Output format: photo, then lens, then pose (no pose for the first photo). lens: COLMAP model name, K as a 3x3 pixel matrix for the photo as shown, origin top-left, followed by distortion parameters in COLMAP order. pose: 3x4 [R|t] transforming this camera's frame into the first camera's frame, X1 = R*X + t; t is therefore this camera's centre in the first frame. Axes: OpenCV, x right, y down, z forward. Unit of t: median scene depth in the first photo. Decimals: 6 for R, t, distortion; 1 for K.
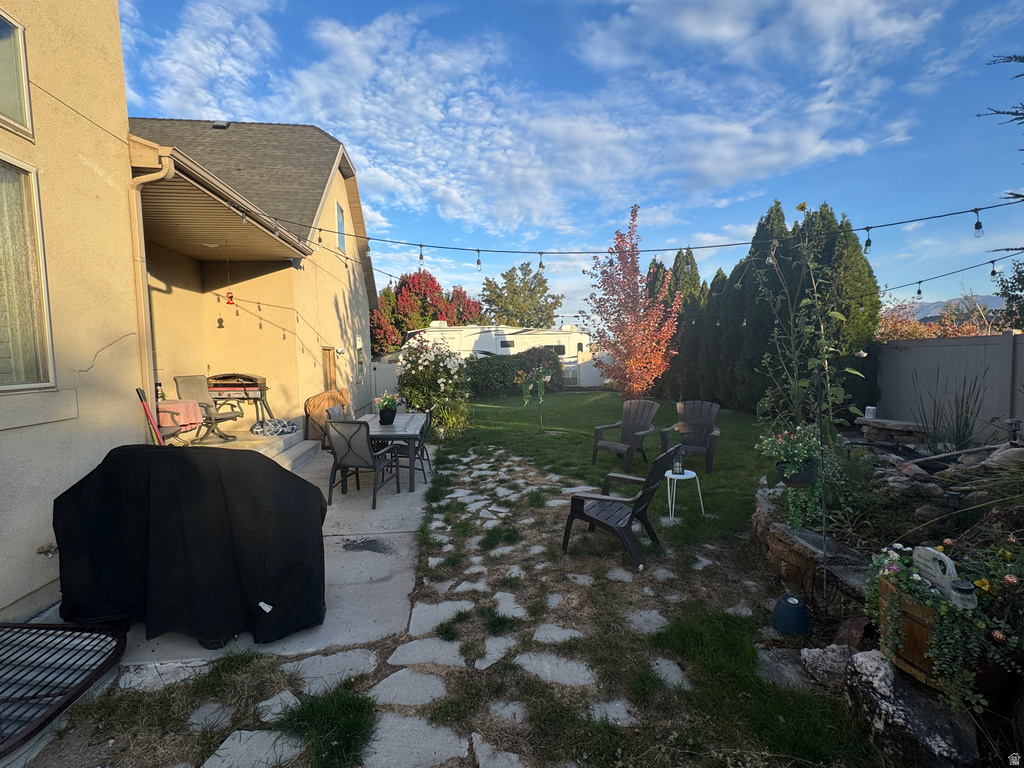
lens RADIAL K [[443.1, 0, 512.0], [0, 443.1, 384.0], [0, 0, 1]] dist [-0.000051, -0.000004]
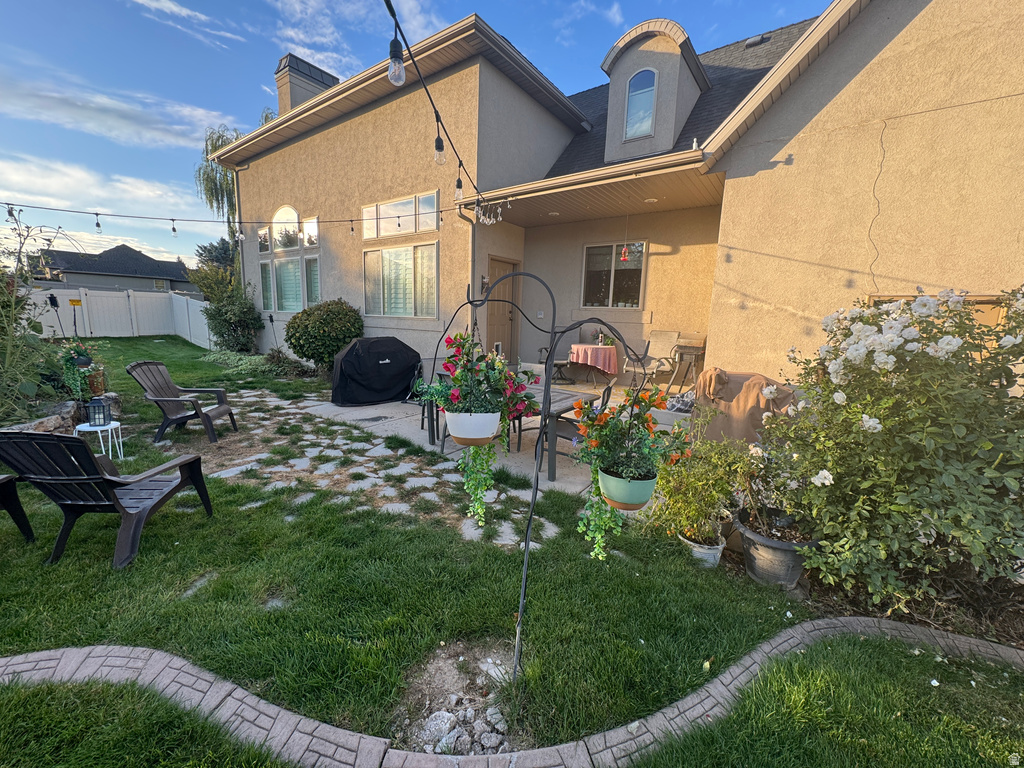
lens RADIAL K [[406.4, 0, 512.0], [0, 406.4, 384.0], [0, 0, 1]] dist [-0.000060, -0.000024]
pose [[-0.690937, 0.118525, -0.713132, 0.308576], [-0.068710, 0.971235, 0.227994, -0.120915], [0.719642, 0.206529, -0.662919, 1.807596]]
